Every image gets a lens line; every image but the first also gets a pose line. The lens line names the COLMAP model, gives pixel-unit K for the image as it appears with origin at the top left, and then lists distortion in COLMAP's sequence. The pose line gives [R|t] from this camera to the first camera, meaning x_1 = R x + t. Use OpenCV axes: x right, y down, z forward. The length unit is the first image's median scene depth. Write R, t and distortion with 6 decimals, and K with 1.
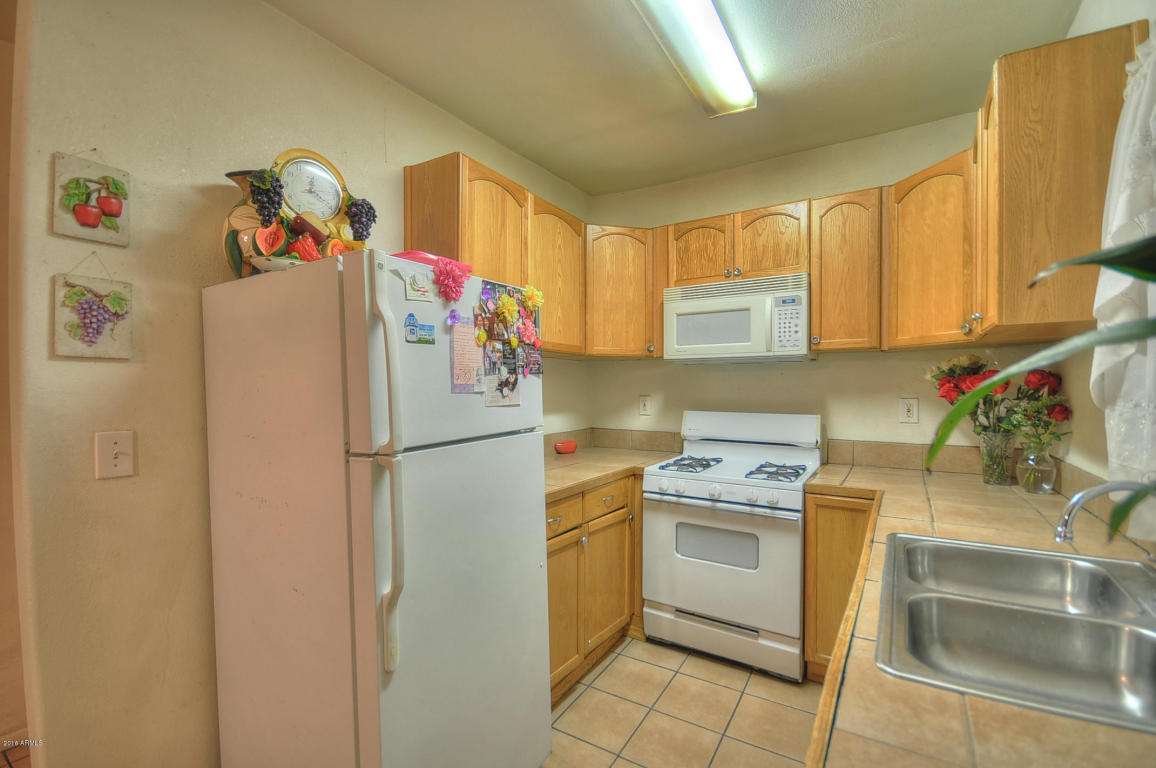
lens RADIAL K [[506.8, 0, 576.2], [0, 506.8, 393.7], [0, 0, 1]] dist [-0.004637, -0.000263]
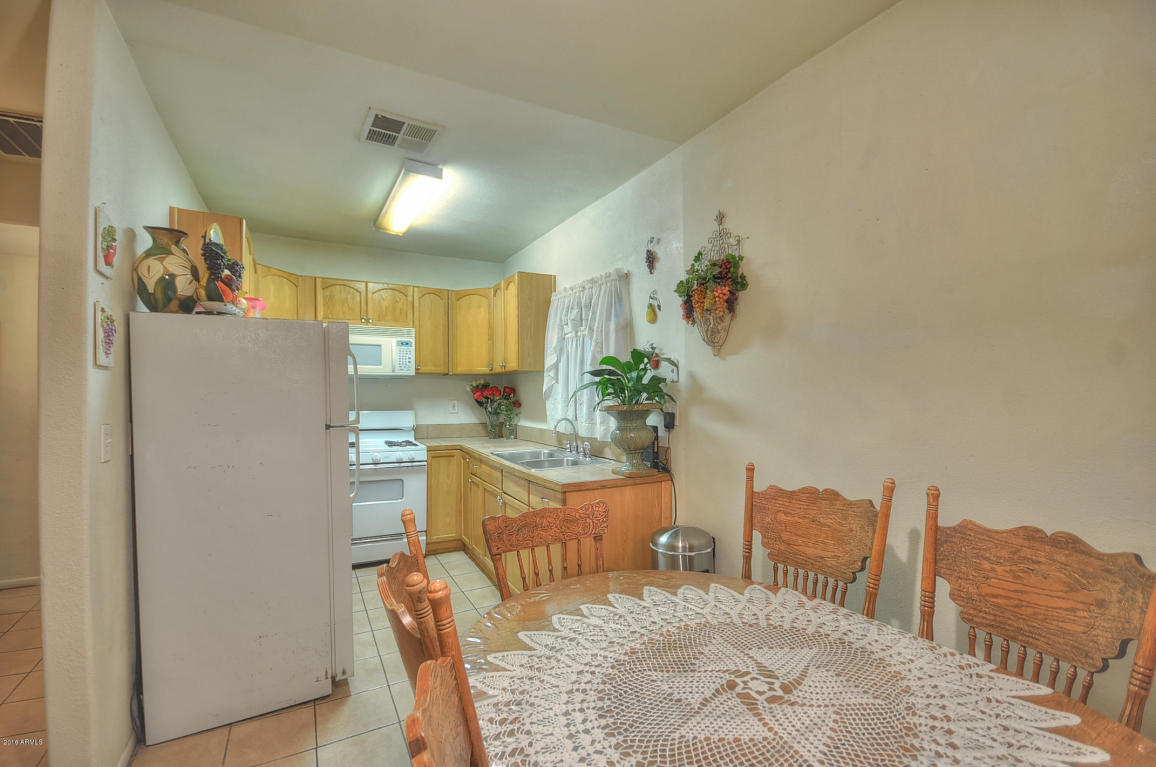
lens RADIAL K [[506.8, 0, 577.3], [0, 506.8, 394.0], [0, 0, 1]] dist [-0.004637, -0.000263]
pose [[0.489791, 0.004137, 0.871830, -0.809830], [0.013772, 0.999827, -0.012481, 0.017004], [-0.871731, 0.018120, 0.489649, -0.352027]]
